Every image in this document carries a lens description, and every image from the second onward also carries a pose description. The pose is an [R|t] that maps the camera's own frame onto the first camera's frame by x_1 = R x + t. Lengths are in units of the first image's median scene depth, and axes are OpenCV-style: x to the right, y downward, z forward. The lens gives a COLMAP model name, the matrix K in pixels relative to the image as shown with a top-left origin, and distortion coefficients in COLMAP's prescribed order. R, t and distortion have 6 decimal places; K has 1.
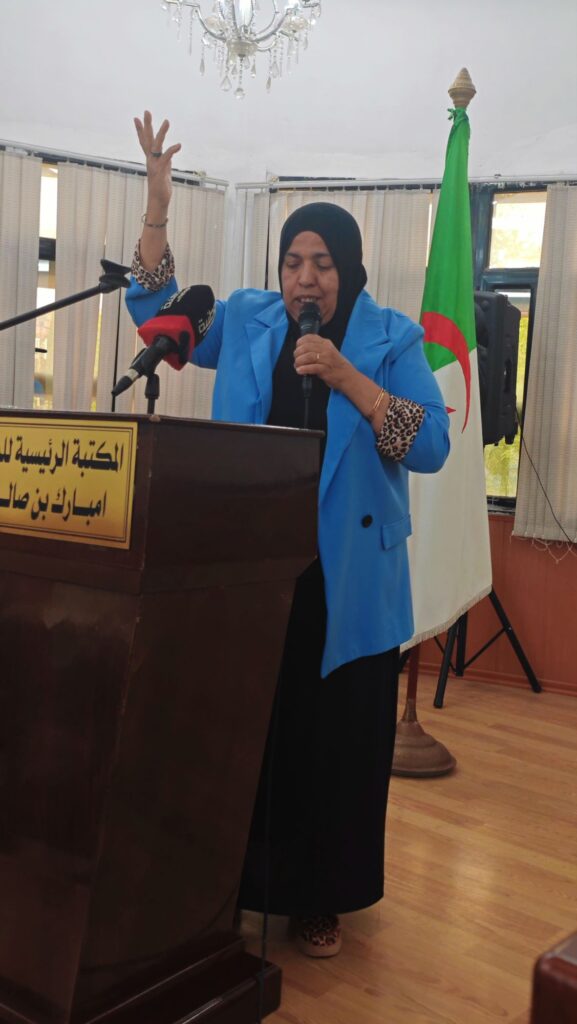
lens RADIAL K [[1011.1, 0, 280.8], [0, 1011.1, 478.7], [0, 0, 1]] dist [0.065486, -0.119861]
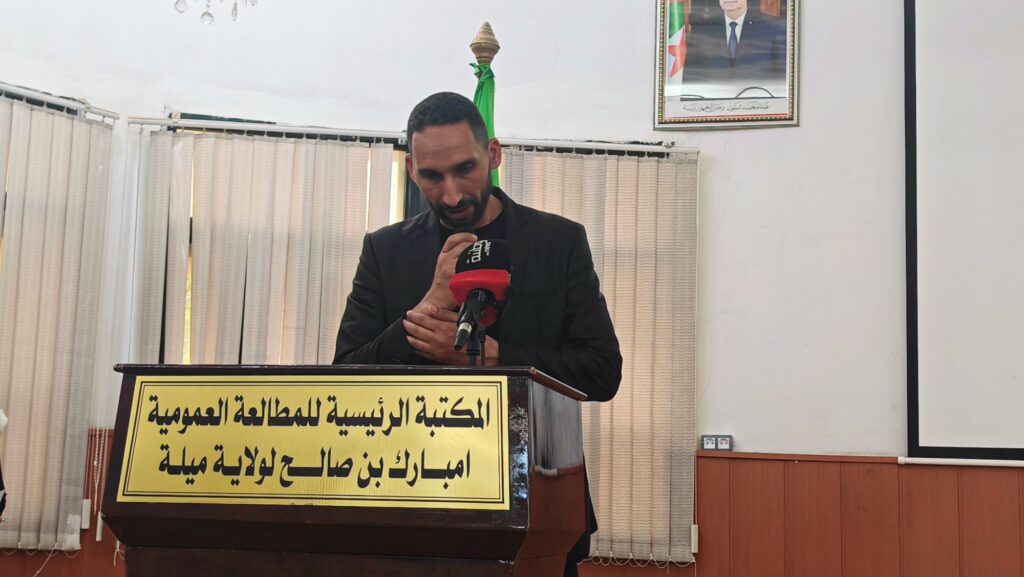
lens RADIAL K [[1337.4, 0, 495.8], [0, 1337.4, 285.2], [0, 0, 1]] dist [0.154887, -0.578240]
pose [[0.922152, 0.029304, 0.385717, -0.583441], [0.035586, 0.986471, -0.160024, 0.056488], [-0.385188, 0.161293, 0.908633, -0.148394]]
